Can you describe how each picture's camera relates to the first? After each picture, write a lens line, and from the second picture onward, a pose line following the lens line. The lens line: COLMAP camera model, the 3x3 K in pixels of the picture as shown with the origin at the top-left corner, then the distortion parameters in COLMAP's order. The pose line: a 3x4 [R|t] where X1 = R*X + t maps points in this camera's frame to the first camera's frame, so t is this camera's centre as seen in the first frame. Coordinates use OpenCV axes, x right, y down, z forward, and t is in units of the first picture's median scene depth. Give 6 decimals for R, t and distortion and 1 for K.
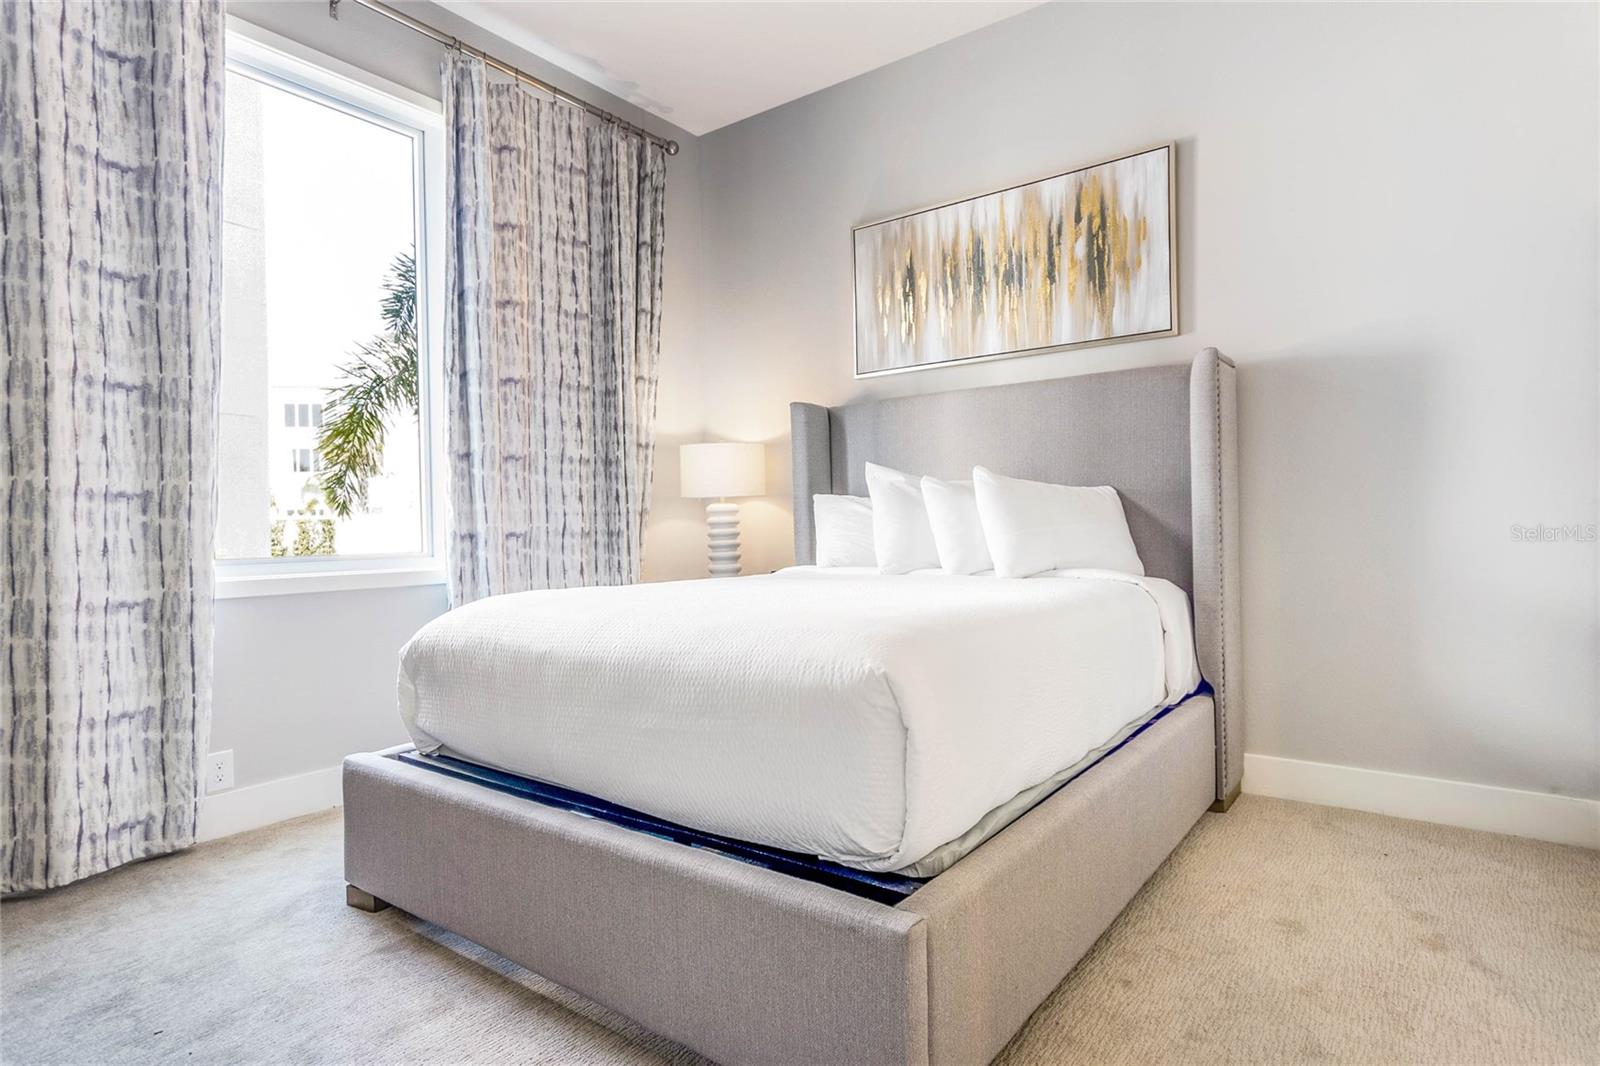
lens RADIAL K [[845.3, 0, 800.0], [0, 845.3, 533.0], [0, 0, 1]] dist [0.013911, 0.001019]
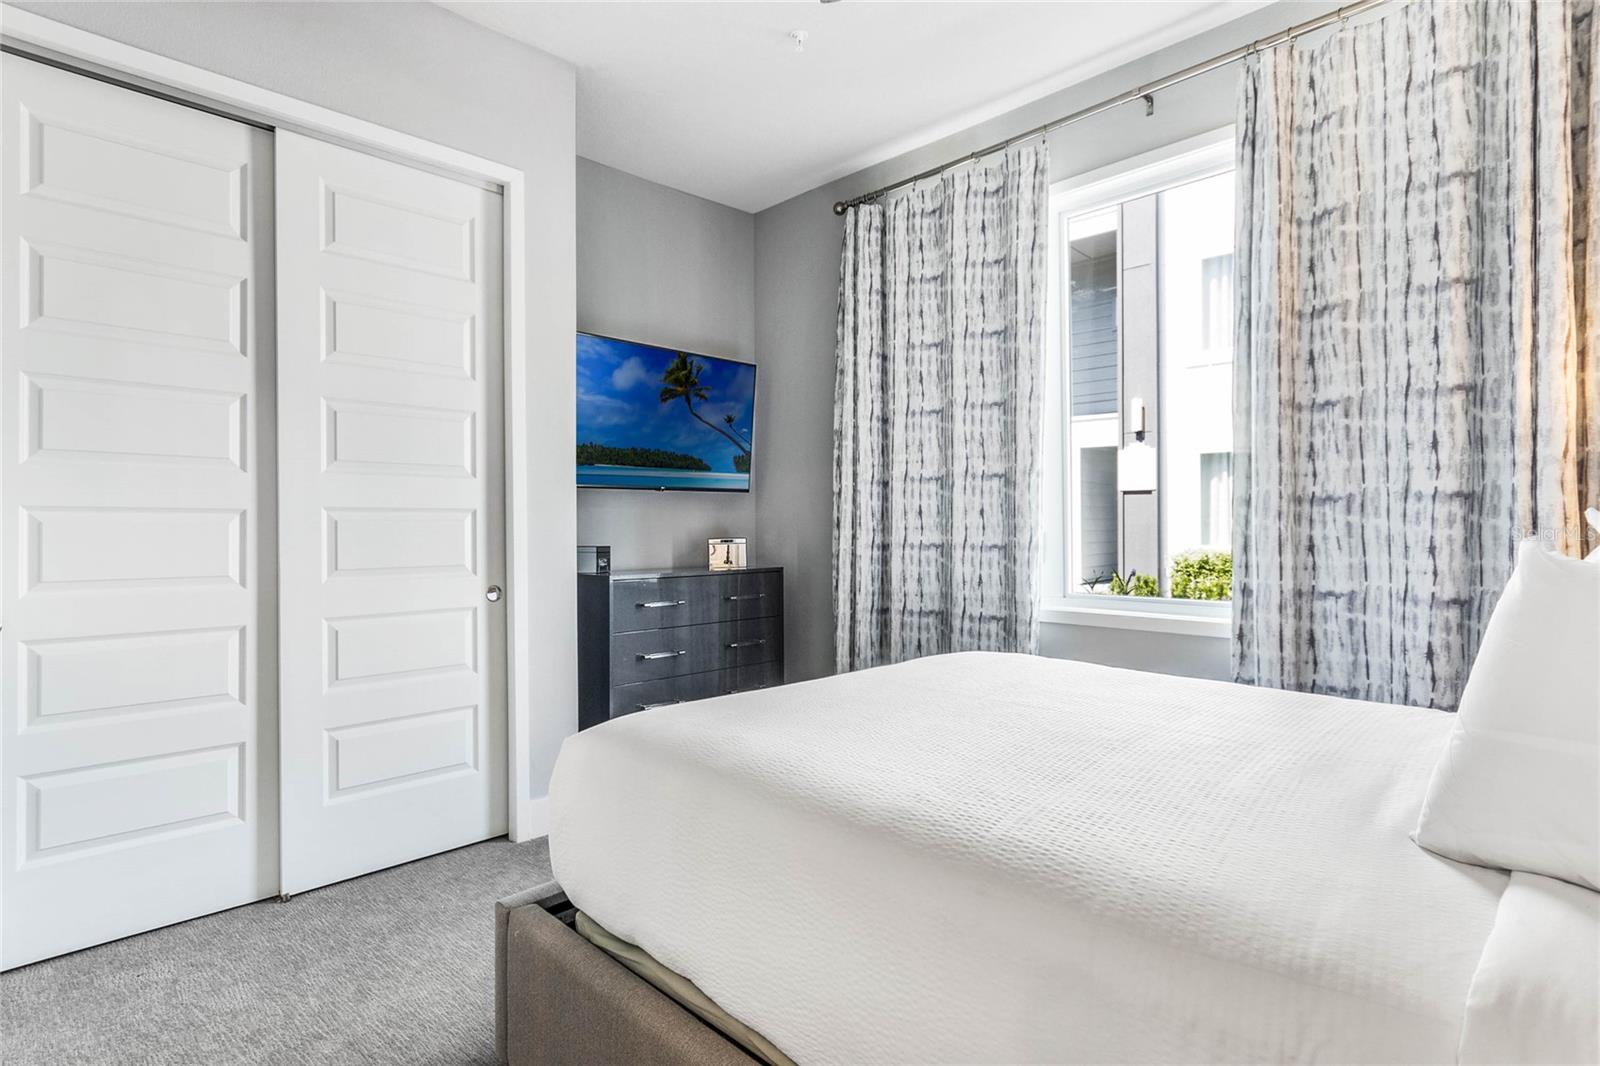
lens RADIAL K [[845.3, 0, 800.0], [0, 845.3, 533.0], [0, 0, 1]] dist [0.013911, 0.001019]
pose [[-0.152374, 0.029344, -0.987887, 0.522562], [0.001342, 0.999564, 0.029483, -0.078017], [0.988322, 0.003166, -0.152347, 0.601503]]
